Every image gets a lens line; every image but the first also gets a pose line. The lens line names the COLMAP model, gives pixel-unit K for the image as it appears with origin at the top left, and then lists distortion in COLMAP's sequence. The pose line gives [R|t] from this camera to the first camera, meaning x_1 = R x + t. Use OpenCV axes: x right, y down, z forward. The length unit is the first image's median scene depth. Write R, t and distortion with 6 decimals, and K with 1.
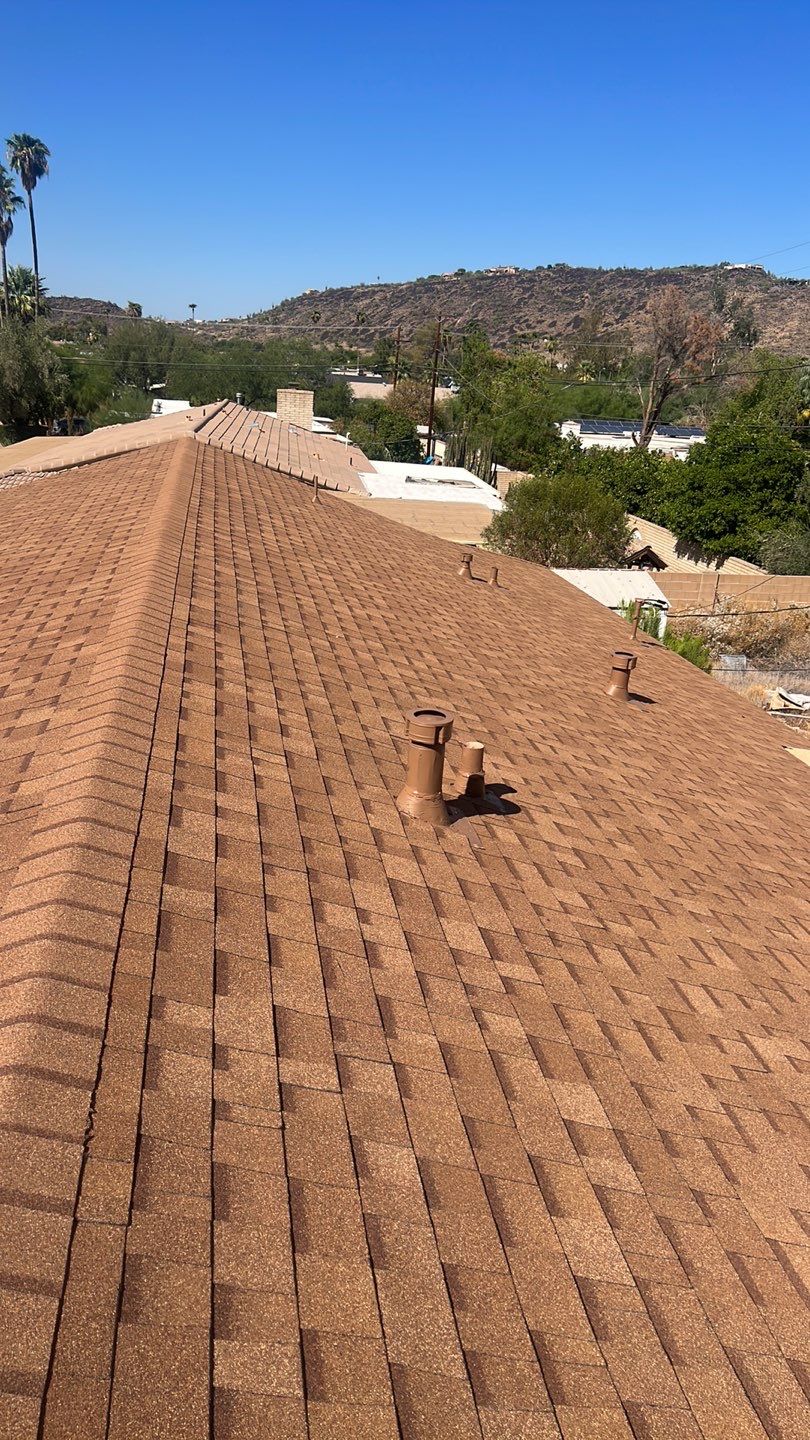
lens RADIAL K [[980.2, 0, 405.0], [0, 980.2, 720.0], [0, 0, 1]] dist [0.065735, -0.002065]
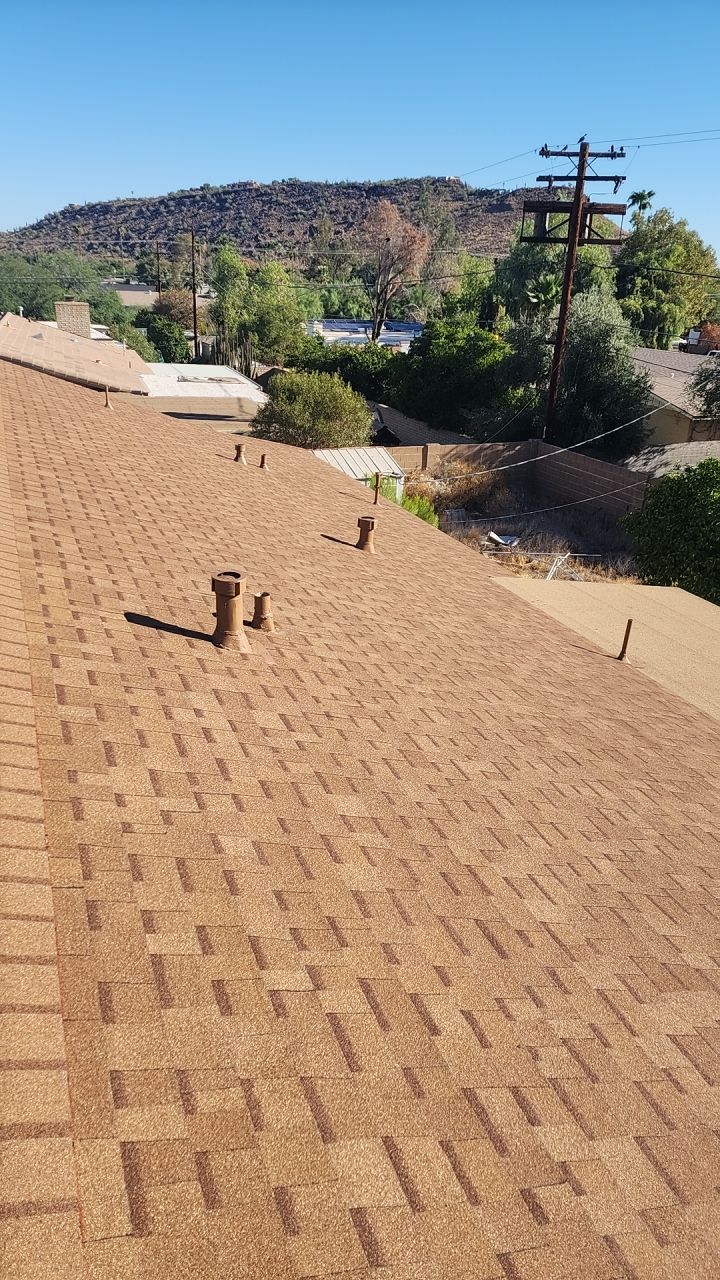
lens RADIAL K [[871.3, 0, 360.0], [0, 871.3, 640.0], [0, 0, 1]] dist [0.065735, -0.002065]
pose [[0.978734, -0.101594, 0.178208, -0.017589], [0.088997, 0.993025, 0.077331, 0.005894], [-0.184822, -0.059826, 0.980949, -0.202880]]
